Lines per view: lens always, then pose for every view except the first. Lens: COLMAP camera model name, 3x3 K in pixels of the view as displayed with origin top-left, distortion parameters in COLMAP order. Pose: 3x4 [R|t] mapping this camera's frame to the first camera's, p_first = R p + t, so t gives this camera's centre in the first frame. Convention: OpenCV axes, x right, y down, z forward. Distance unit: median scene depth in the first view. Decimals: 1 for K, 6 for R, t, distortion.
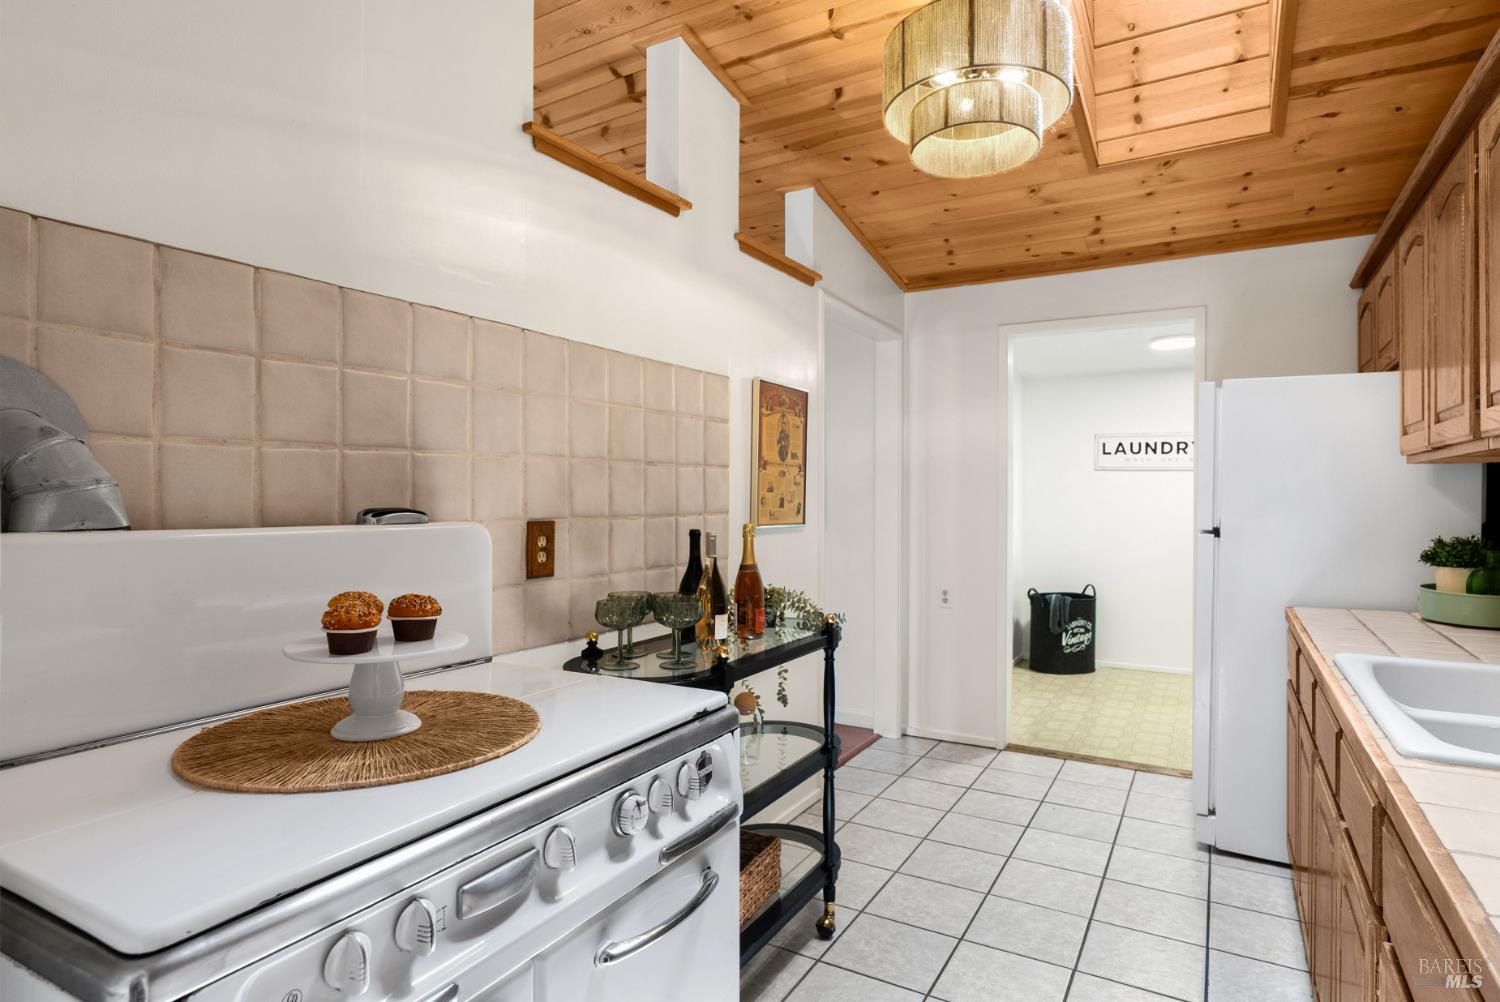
lens RADIAL K [[817.7, 0, 750.5], [0, 817.7, 494.4], [0, 0, 1]] dist [0.002431, 0.000182]
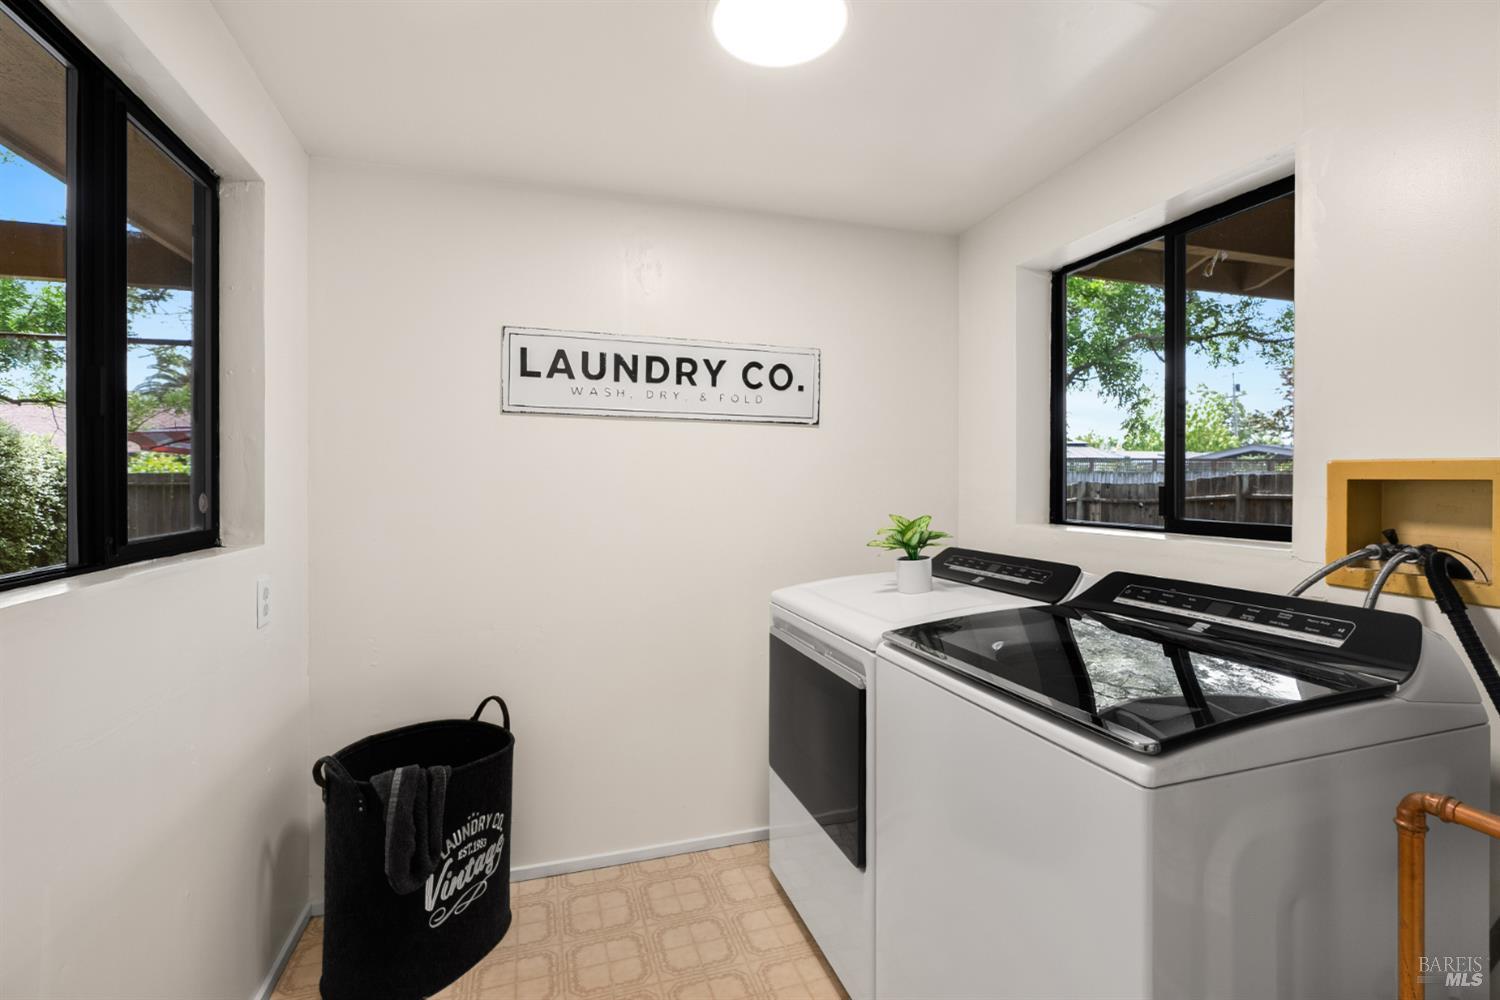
lens RADIAL K [[679.6, 0, 753.1], [0, 679.6, 473.1], [0, 0, 1]] dist [-0.011837, 0.002184]
pose [[0.665907, 0.005744, 0.746013, 0.259786], [0.000169, 0.999969, -0.007850, 0.004253], [-0.746035, 0.005353, 0.665885, 0.704391]]
